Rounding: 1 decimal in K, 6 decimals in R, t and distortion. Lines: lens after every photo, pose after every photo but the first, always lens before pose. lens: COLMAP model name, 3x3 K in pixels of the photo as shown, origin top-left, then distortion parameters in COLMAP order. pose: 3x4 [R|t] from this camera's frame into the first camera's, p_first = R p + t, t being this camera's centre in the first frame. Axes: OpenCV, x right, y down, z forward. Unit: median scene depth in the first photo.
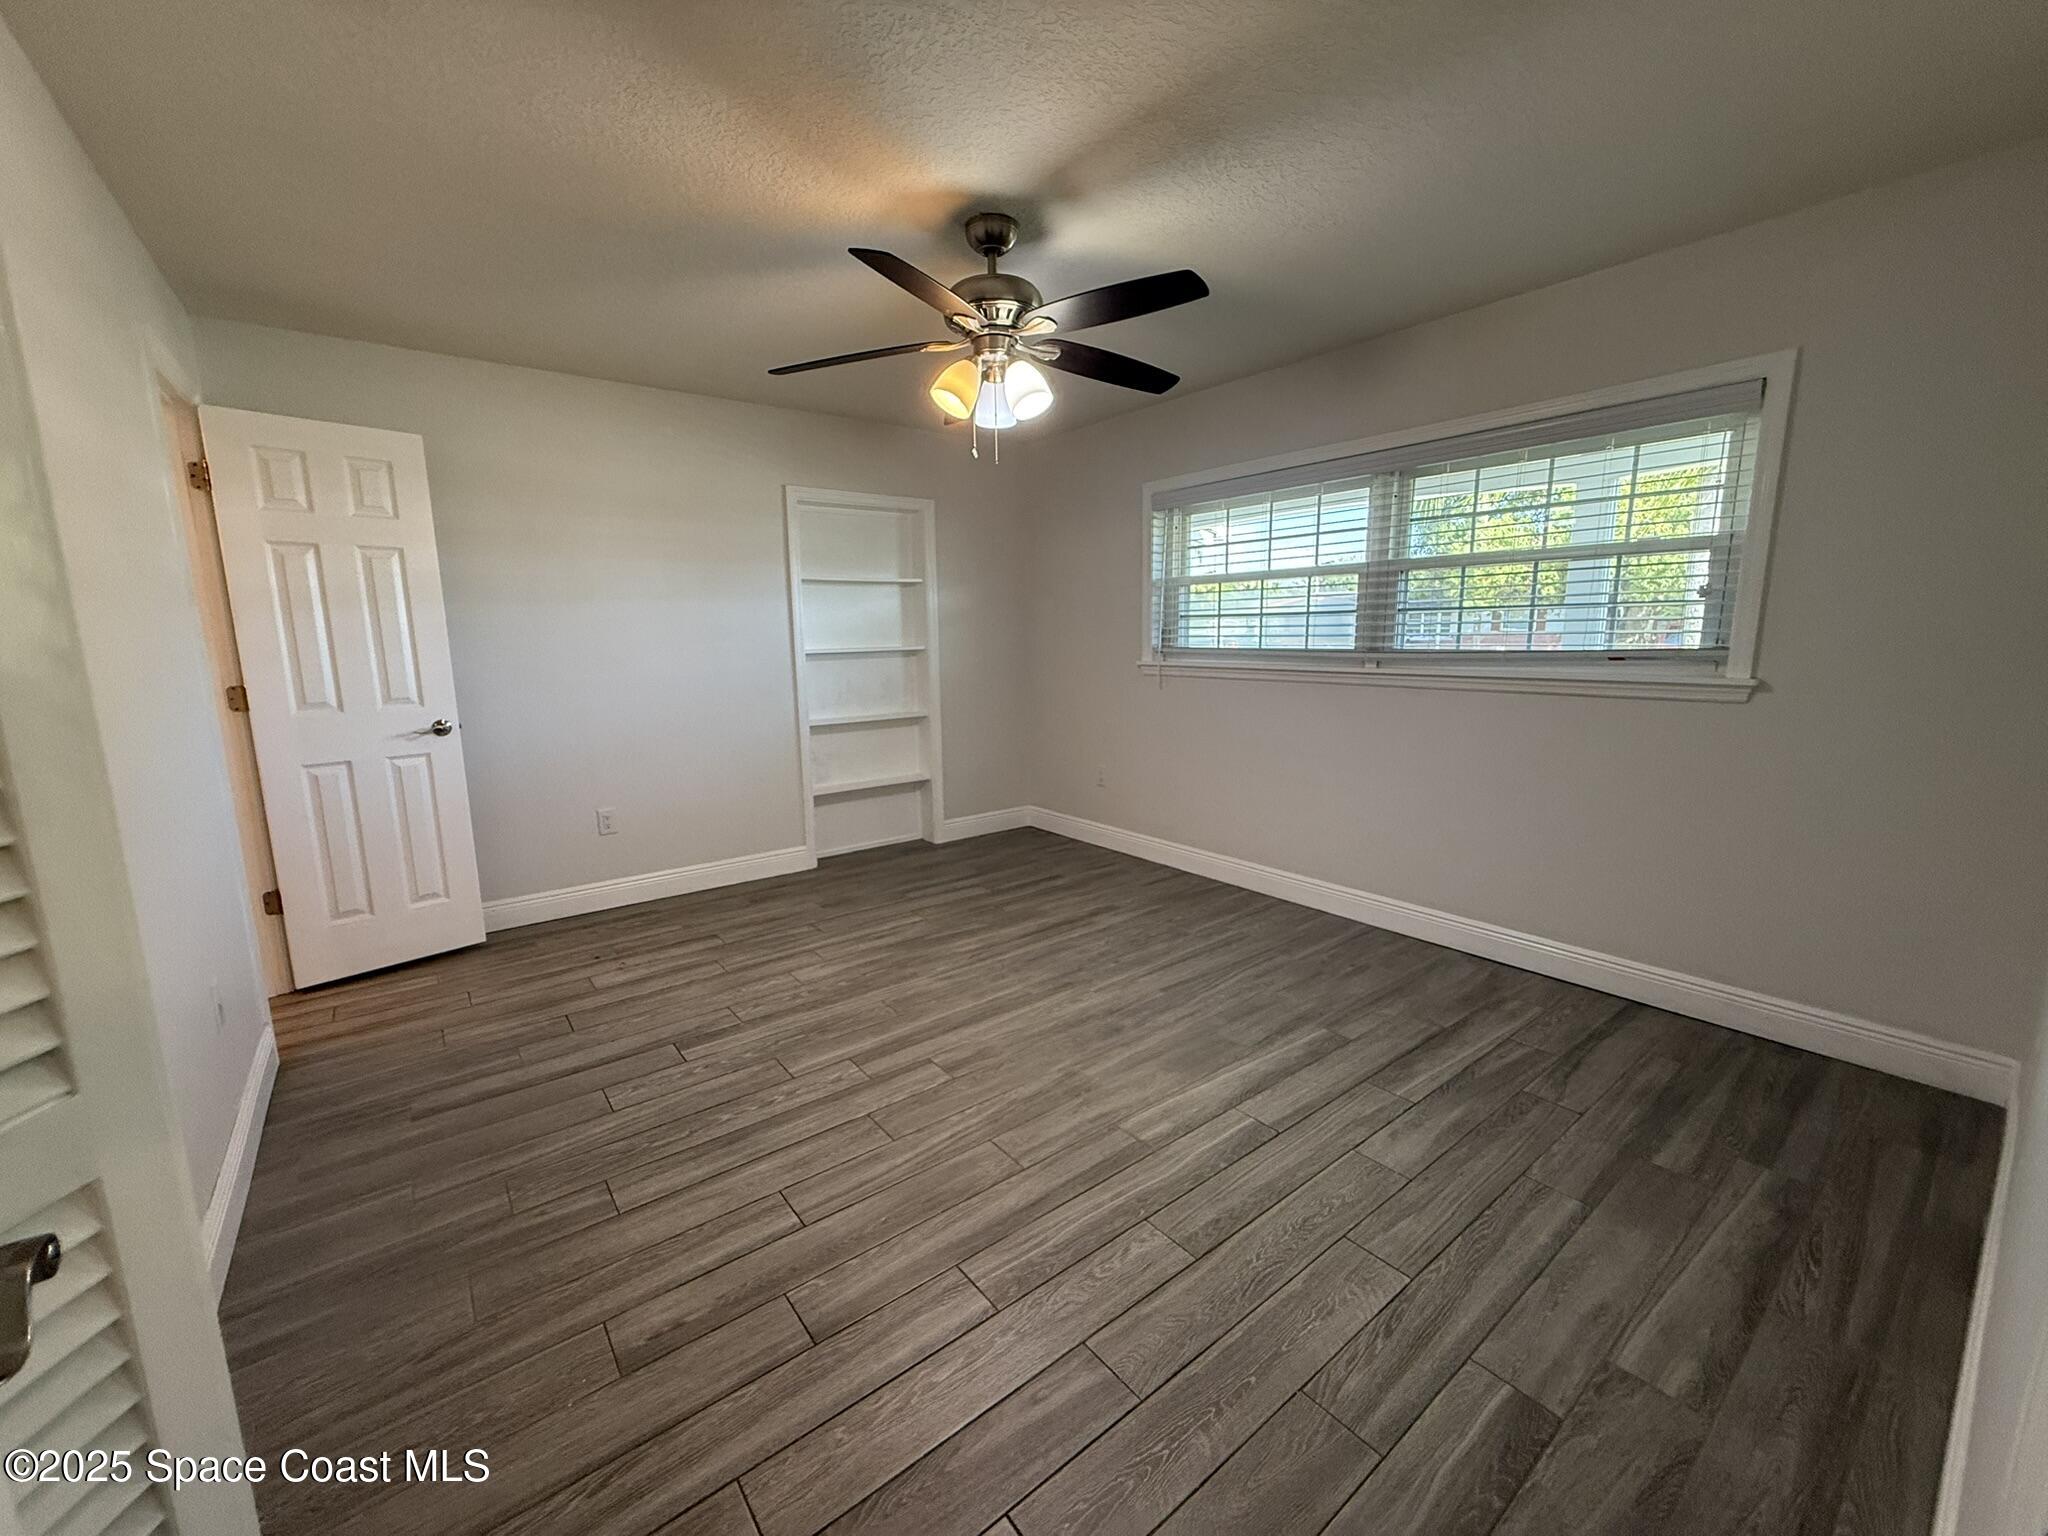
lens RADIAL K [[811.0, 0, 1031.7], [0, 811.0, 765.7], [0, 0, 1]] dist [-0.000249, 0.000182]
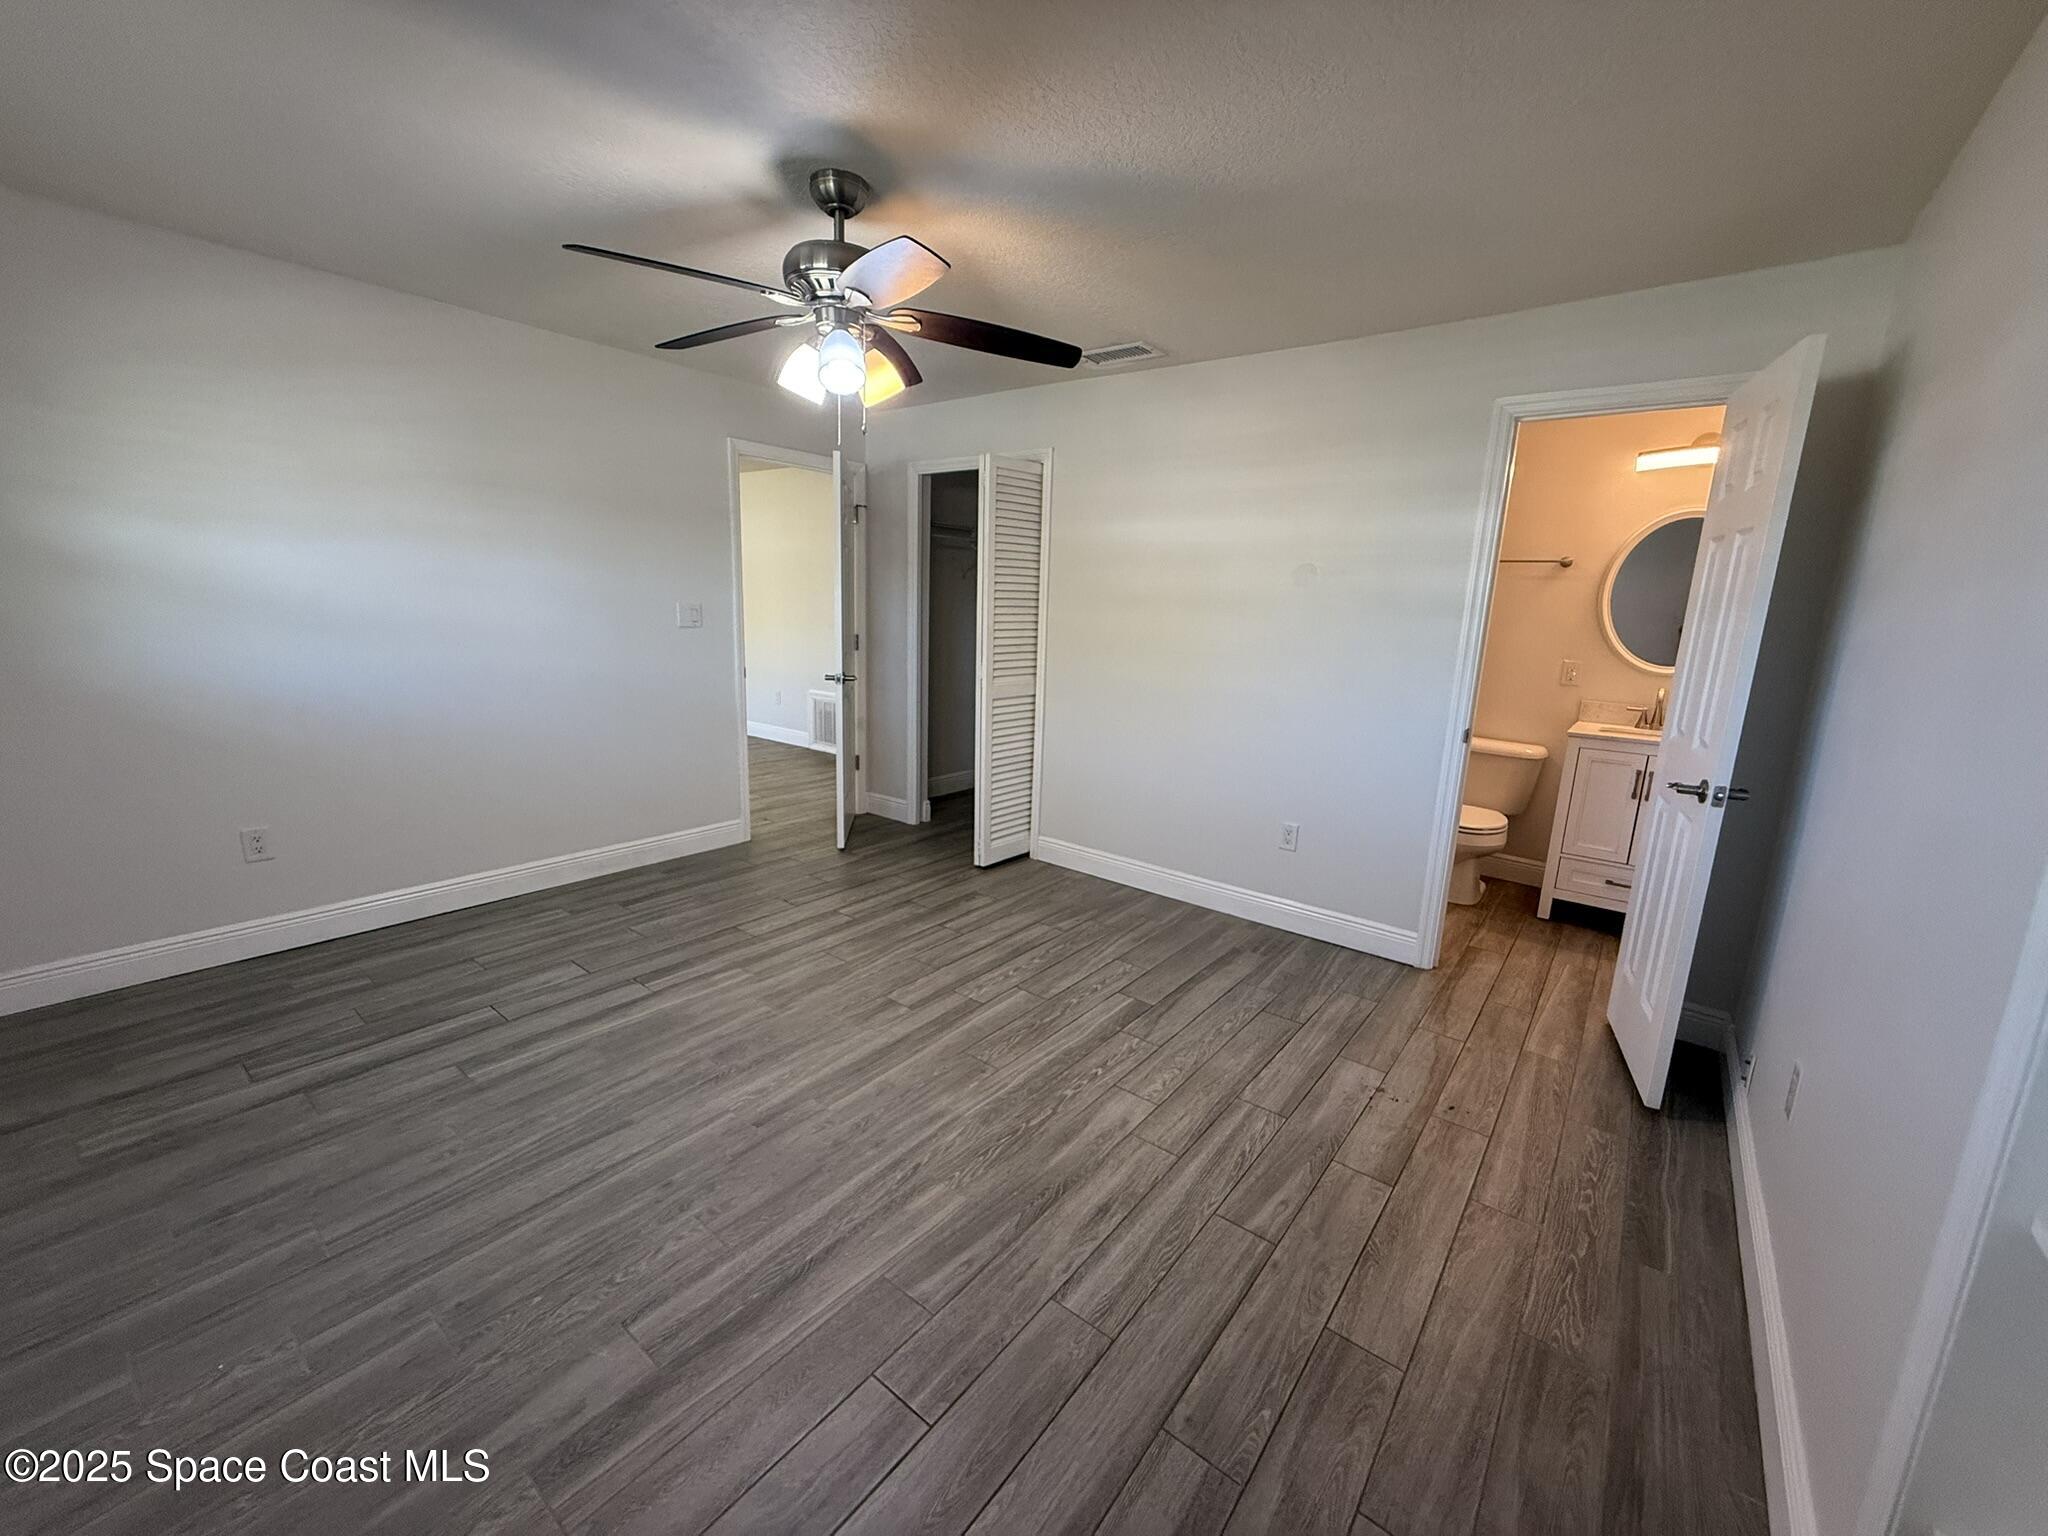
lens RADIAL K [[811.0, 0, 1027.5], [0, 811.0, 762.2], [0, 0, 1]] dist [-0.000249, 0.000182]
pose [[-0.971503, 0.025448, -0.235658, -0.026859], [-0.060856, 0.934114, 0.351750, -0.357482], [0.229083, 0.356067, -0.905945, 1.925634]]
